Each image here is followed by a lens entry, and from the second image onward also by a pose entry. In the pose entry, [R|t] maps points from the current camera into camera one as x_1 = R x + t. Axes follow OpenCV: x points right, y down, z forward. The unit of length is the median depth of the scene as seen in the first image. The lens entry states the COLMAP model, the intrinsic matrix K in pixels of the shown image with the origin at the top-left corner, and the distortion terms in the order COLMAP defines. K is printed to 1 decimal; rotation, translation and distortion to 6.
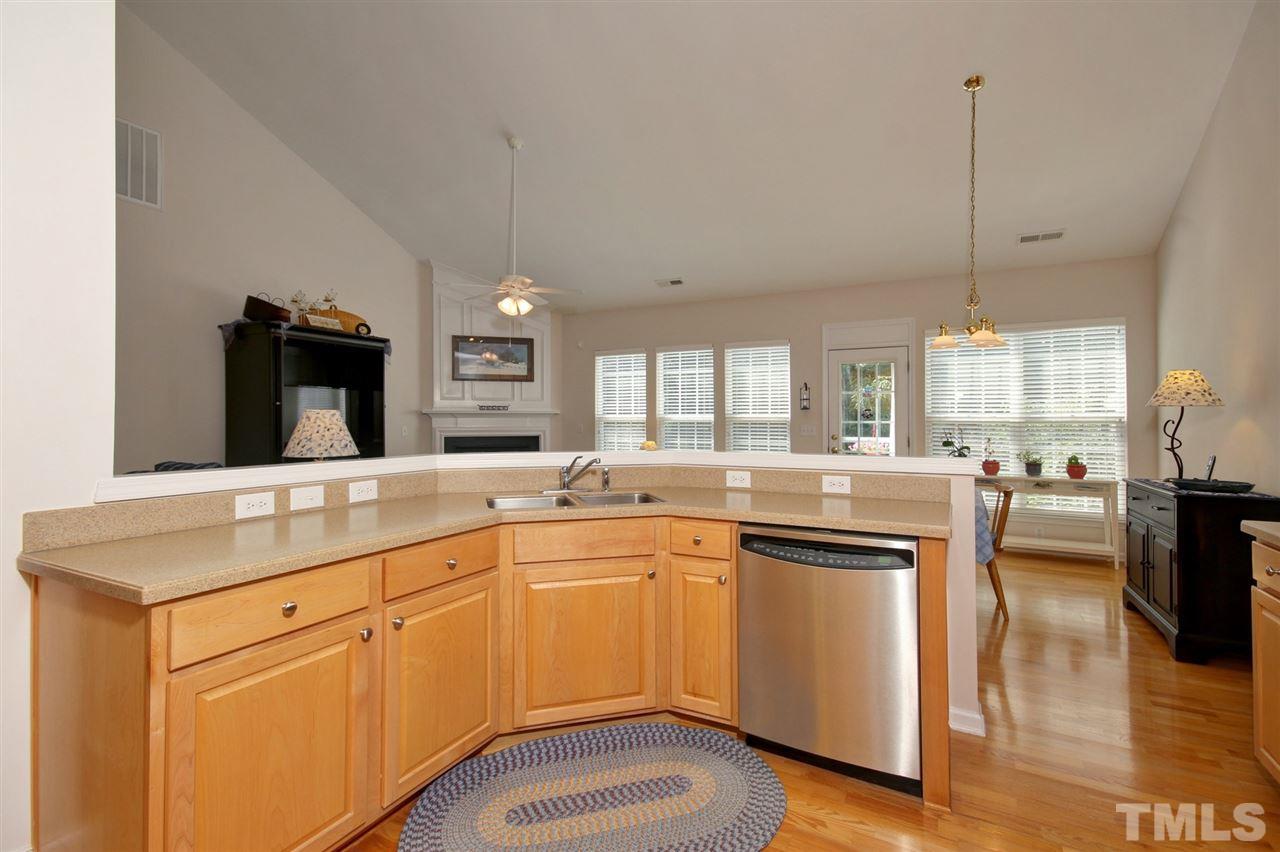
lens RADIAL K [[620.1, 0, 644.5], [0, 620.1, 411.9], [0, 0, 1]] dist [0.003015, 0.000187]
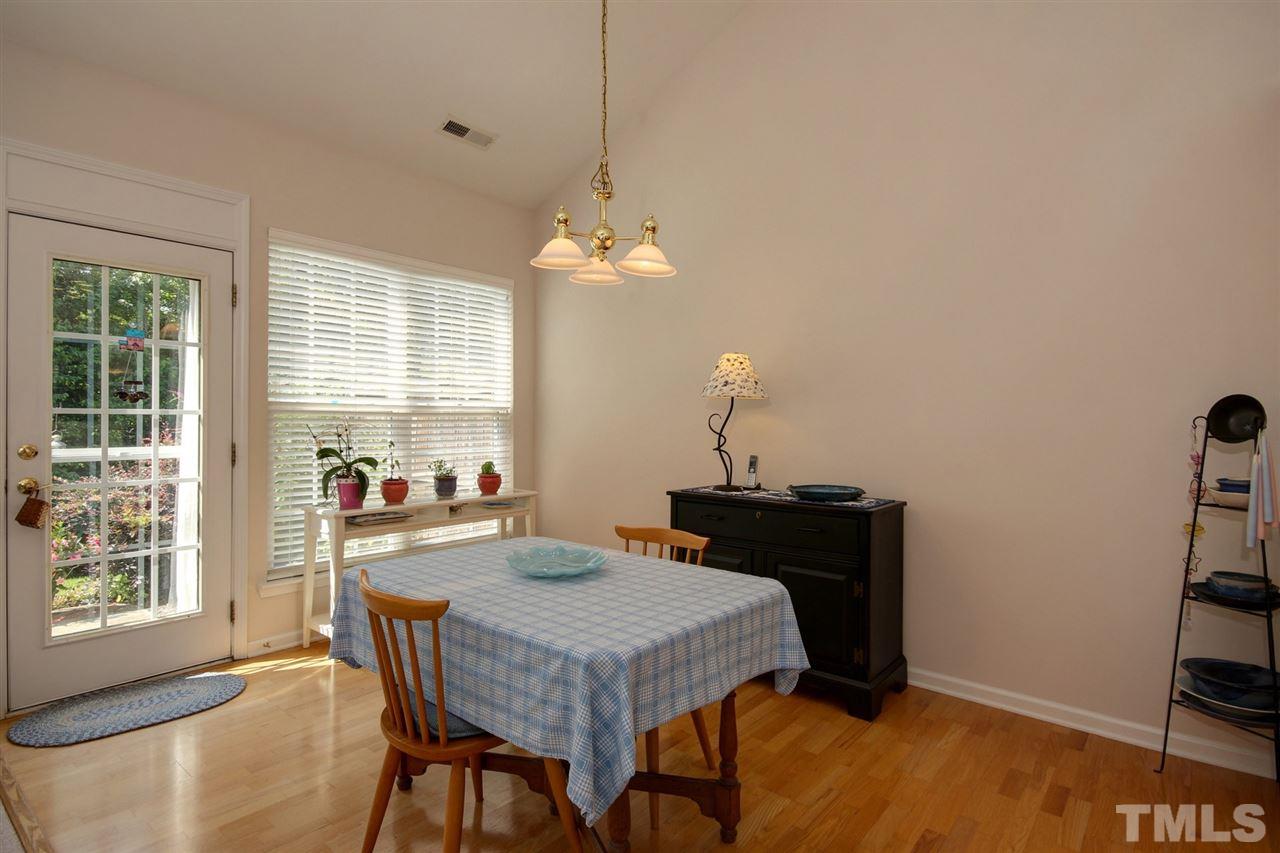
lens RADIAL K [[682.4, 0, 640.5], [0, 682.4, 409.0], [0, 0, 1]] dist [-0.001711, -0.000144]
pose [[0.207227, 0.012868, 0.978208, -0.024967], [-0.022563, 0.999710, -0.008371, 0.012578], [-0.978033, -0.020336, 0.207457, 0.637329]]
